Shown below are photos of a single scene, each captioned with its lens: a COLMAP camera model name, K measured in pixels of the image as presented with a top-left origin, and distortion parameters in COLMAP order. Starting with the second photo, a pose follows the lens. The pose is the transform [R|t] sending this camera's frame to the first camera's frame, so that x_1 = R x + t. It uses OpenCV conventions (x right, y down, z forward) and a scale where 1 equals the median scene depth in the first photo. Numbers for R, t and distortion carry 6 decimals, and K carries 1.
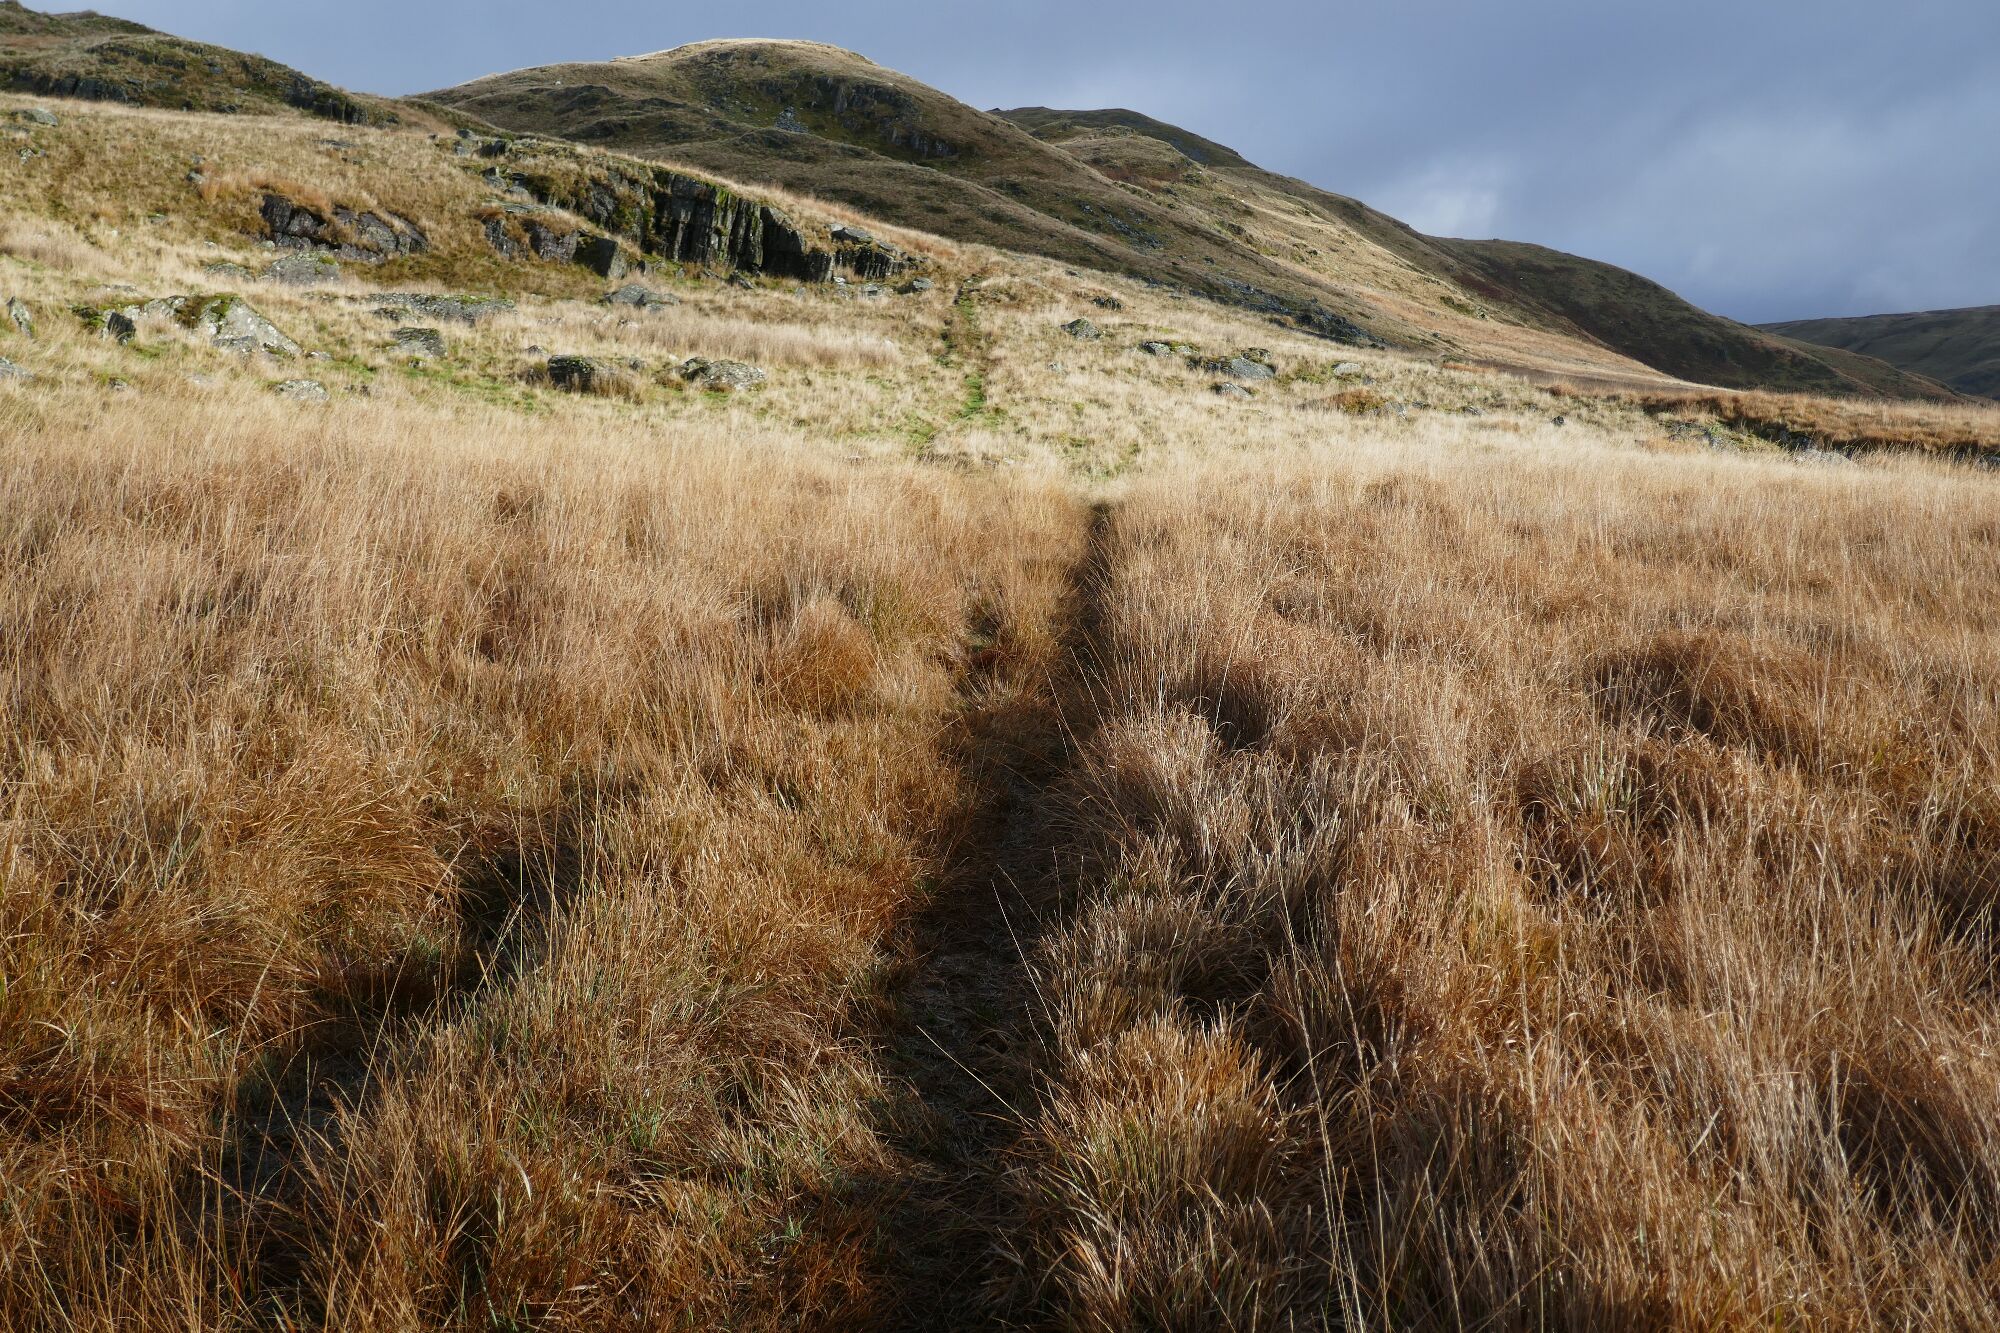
lens RADIAL K [[2184.4, 0, 998.7], [0, 2184.4, 667.6], [0, 0, 1]] dist [0.003178, 0.000000]
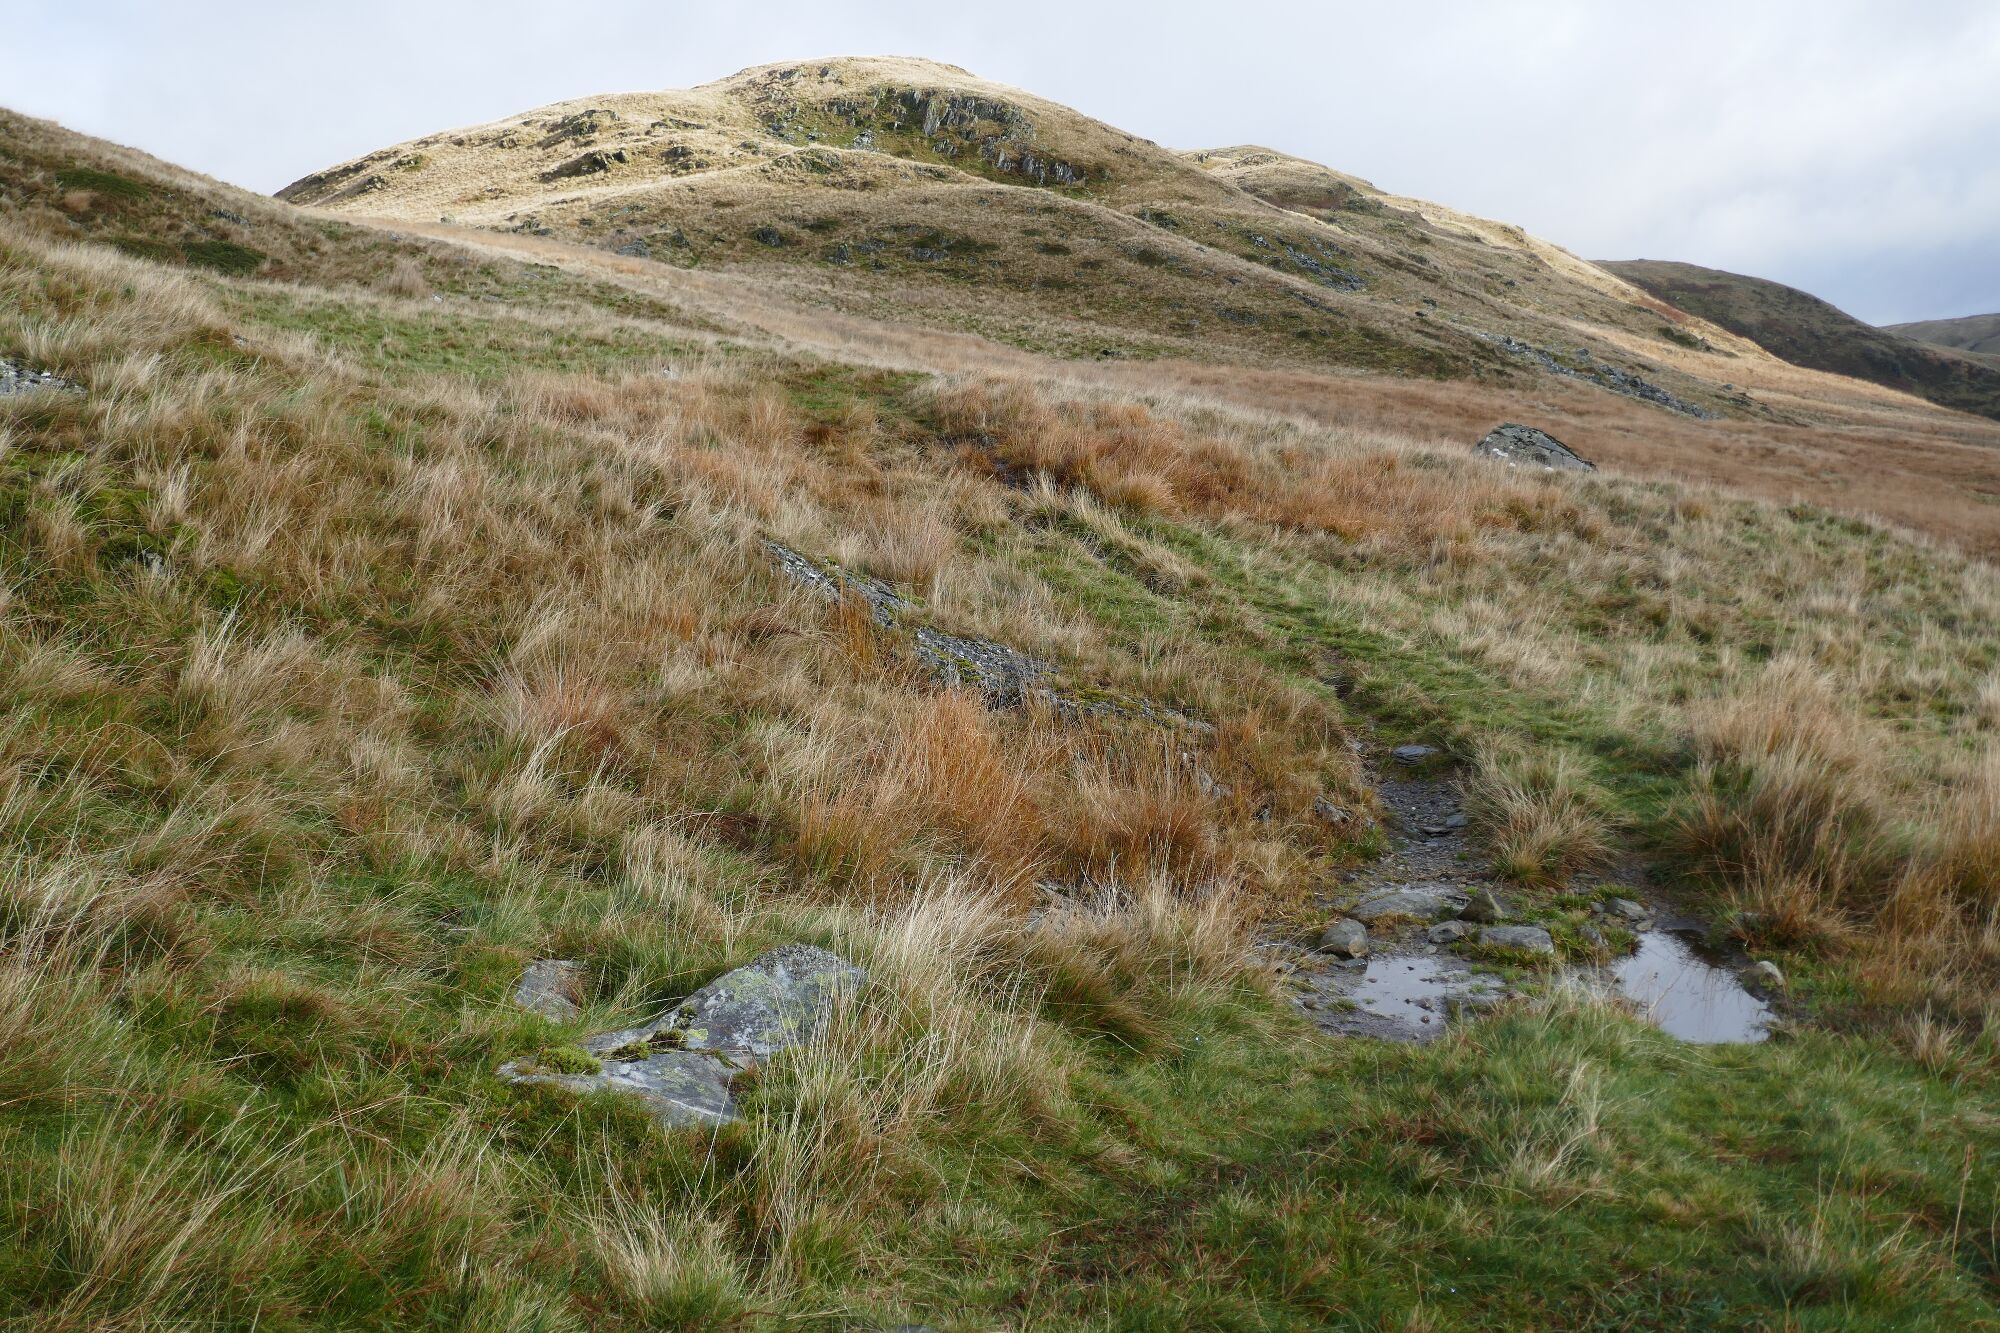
lens RADIAL K [[1911.4, 0, 1000.9], [0, 1911.4, 663.3], [0, 0, 1]] dist [-0.000678, 0.000000]
pose [[0.996909, -0.033737, -0.070951, -0.005777], [0.033869, 0.999426, 0.000646, -0.064203], [0.070888, -0.003047, 0.997480, 0.317020]]
